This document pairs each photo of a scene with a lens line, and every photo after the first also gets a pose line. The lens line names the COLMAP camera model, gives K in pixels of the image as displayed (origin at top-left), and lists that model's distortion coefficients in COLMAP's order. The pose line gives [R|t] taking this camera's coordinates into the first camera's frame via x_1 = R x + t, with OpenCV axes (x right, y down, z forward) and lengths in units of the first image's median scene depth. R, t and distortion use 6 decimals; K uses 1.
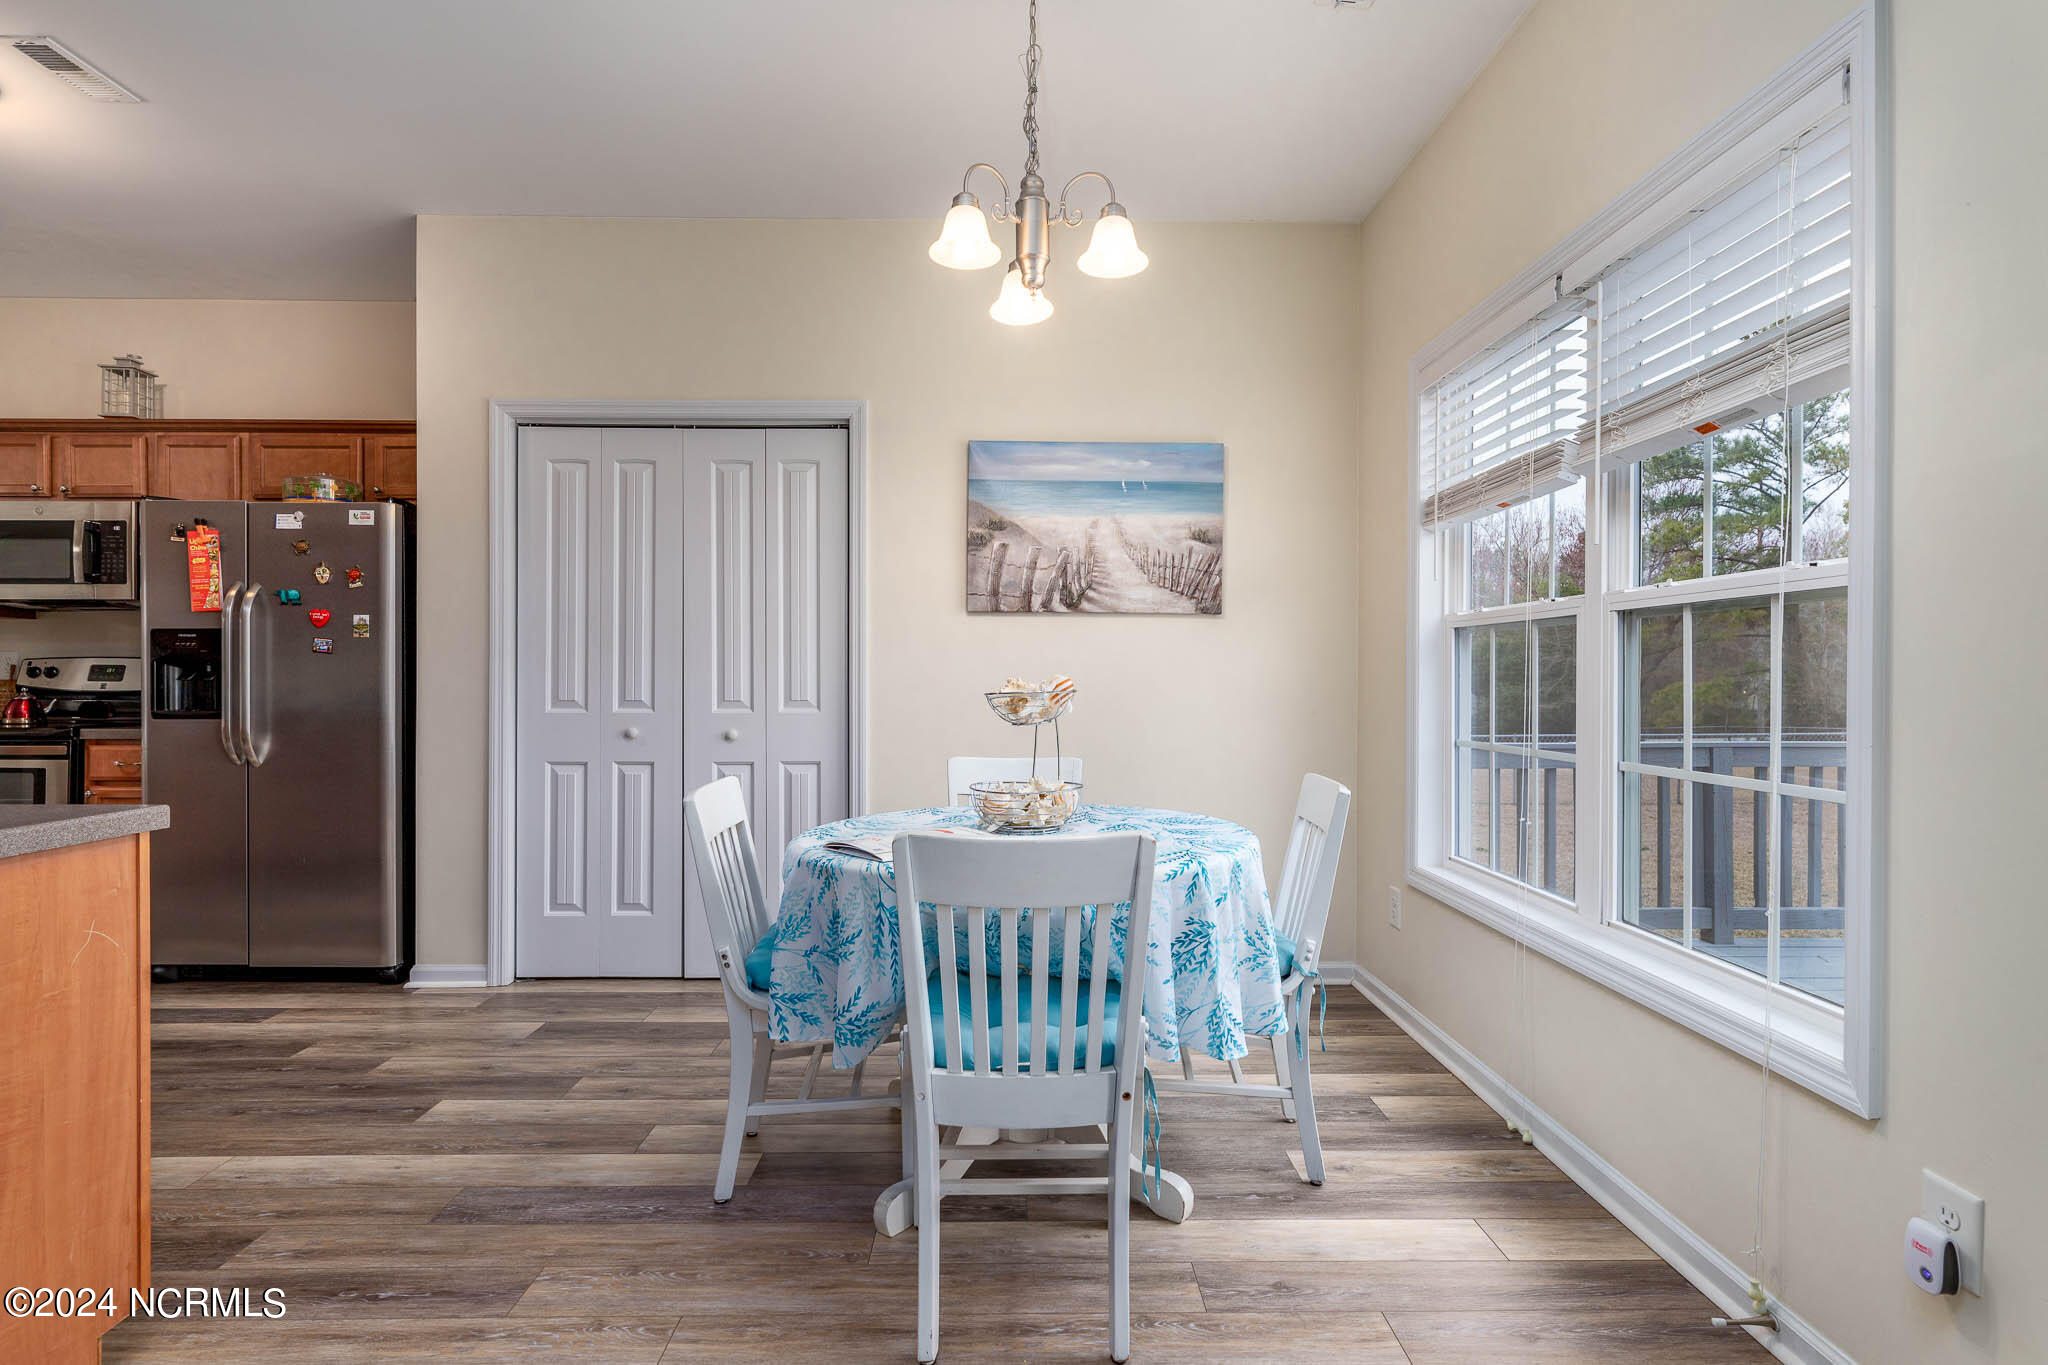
lens RADIAL K [[994.8, 0, 1024.0], [0, 994.8, 682.5], [0, 0, 1]] dist [-0.001246, 0.000242]
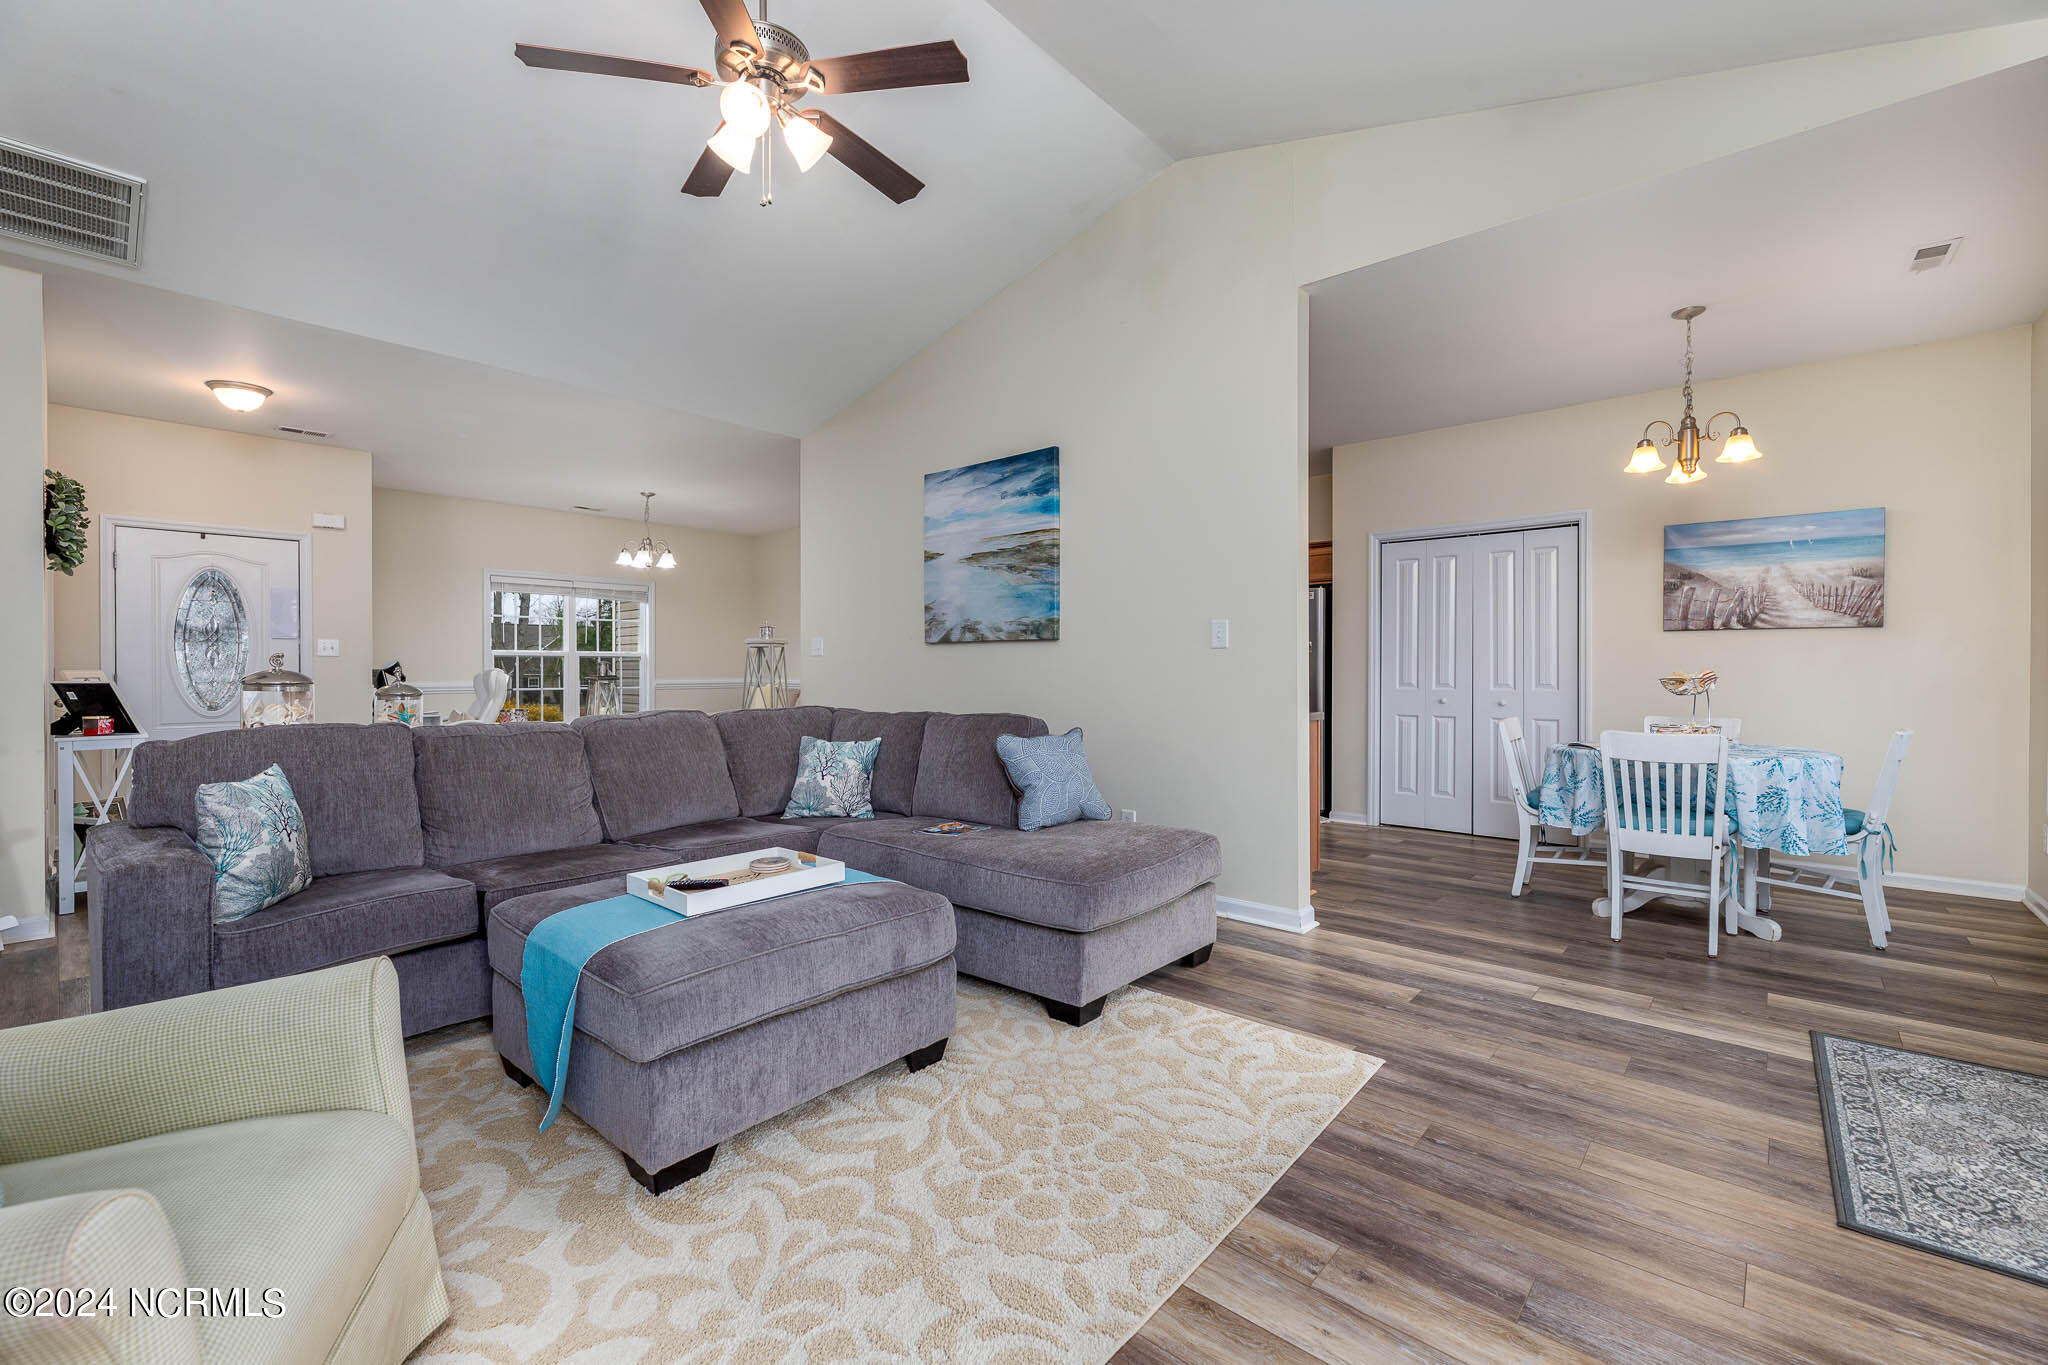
lens RADIAL K [[861.8, 0, 1018.1], [0, 861.8, 676.4], [0, 0, 1]] dist [-0.003592, -0.000644]
pose [[0.732898, 0.002070, -0.680336, 0.126781], [-0.001294, 0.999998, 0.001649, 0.002981], [0.680338, -0.000329, 0.732899, -0.757173]]
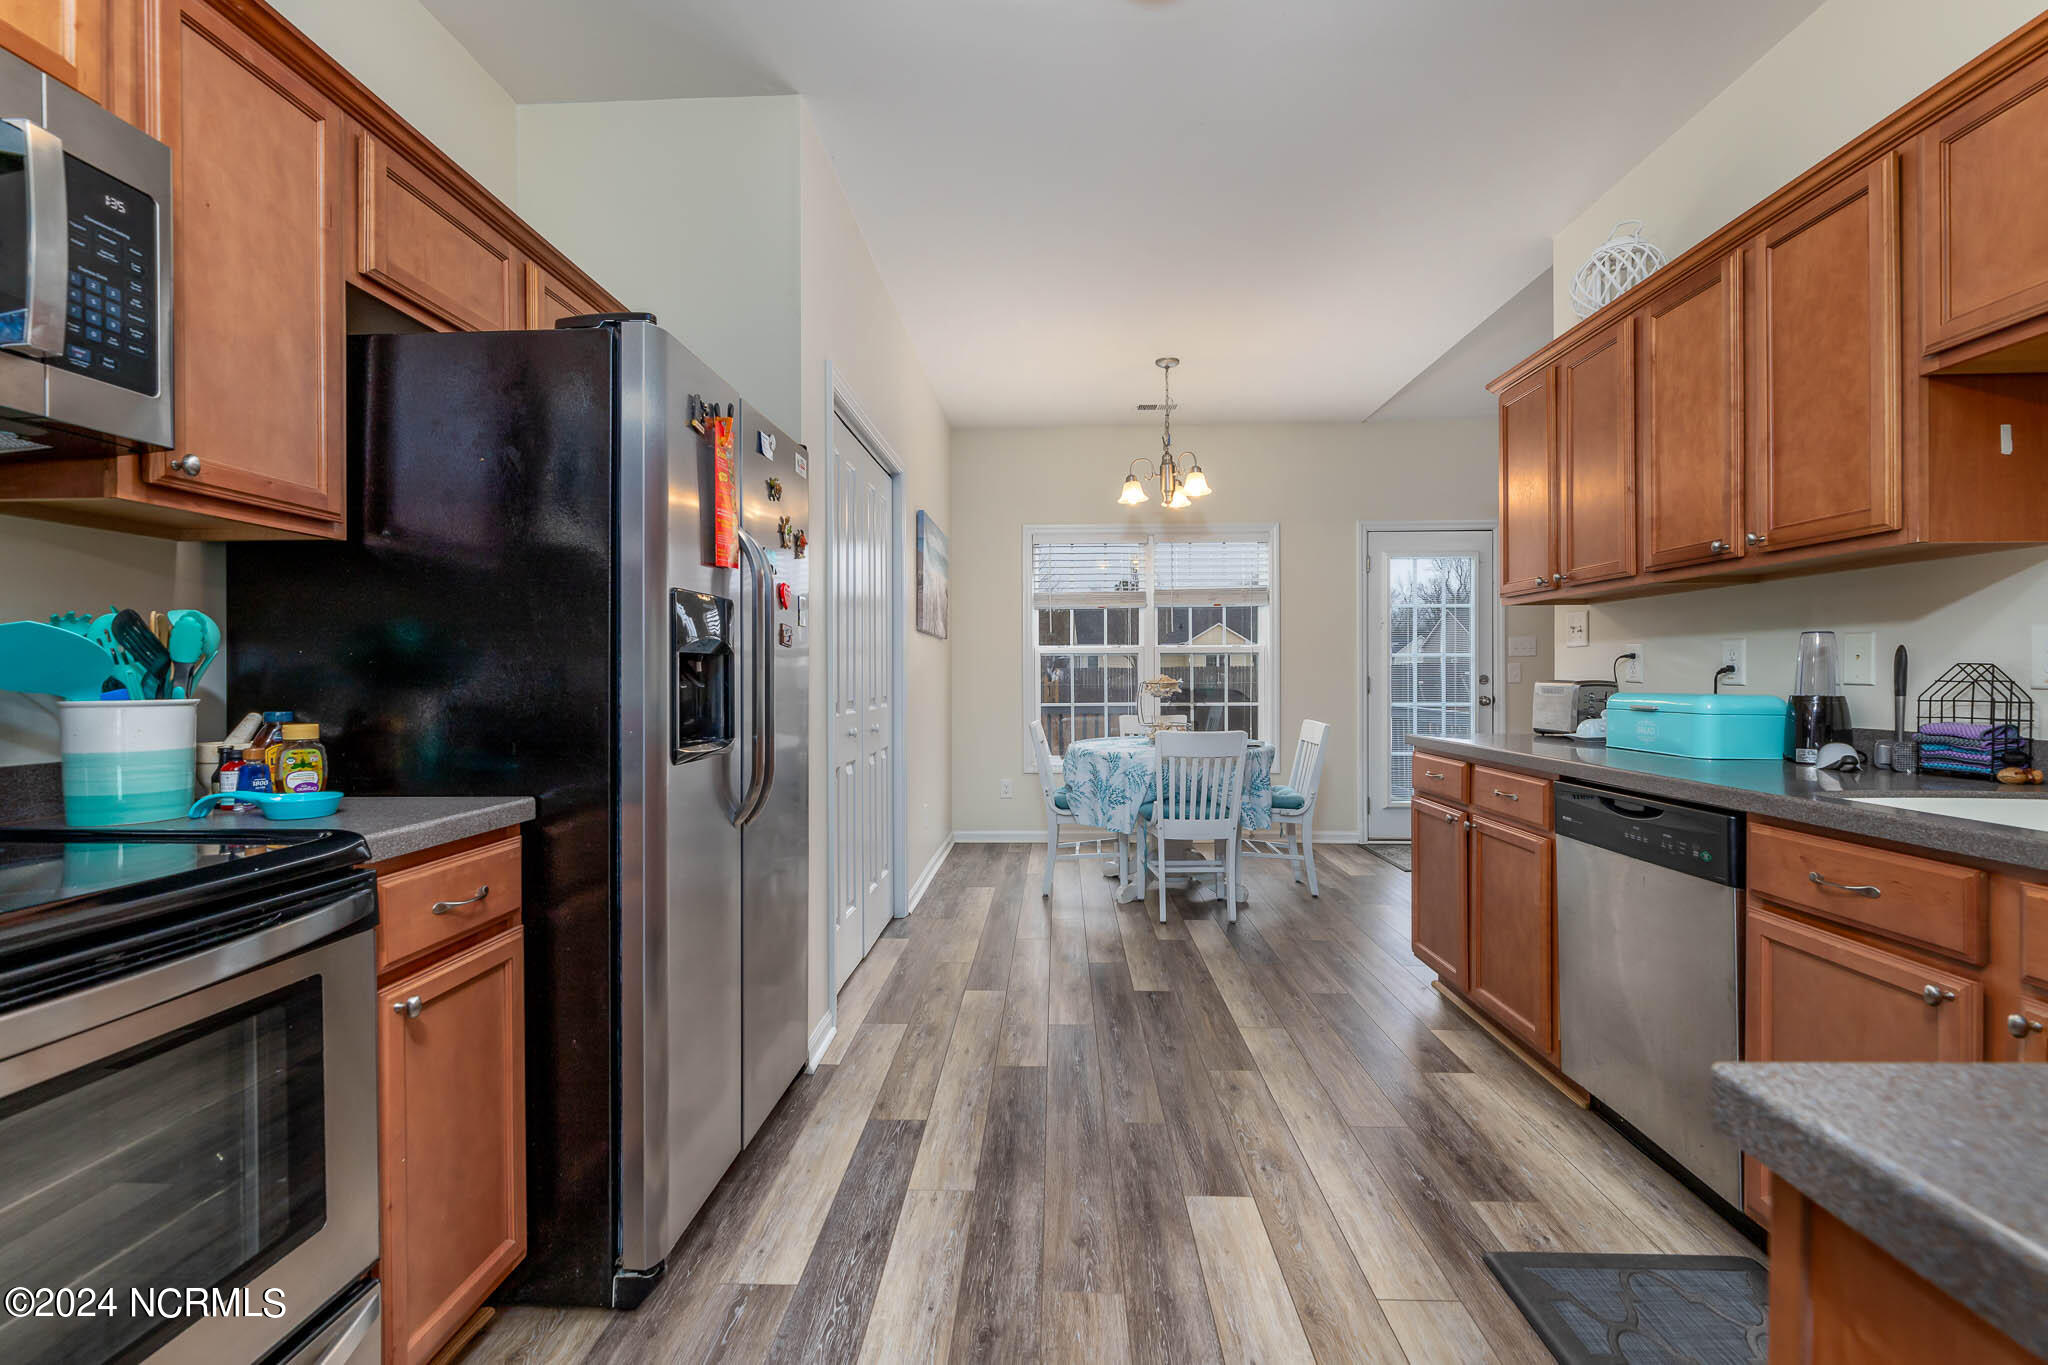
lens RADIAL K [[861.8, 0, 1018.1], [0, 861.8, 676.4], [0, 0, 1]] dist [-0.003592, -0.000644]
pose [[0.069500, -0.001549, 0.997581, -1.438045], [0.005963, 0.999982, 0.001137, -0.009629], [-0.997564, 0.005870, 0.069508, 0.873682]]
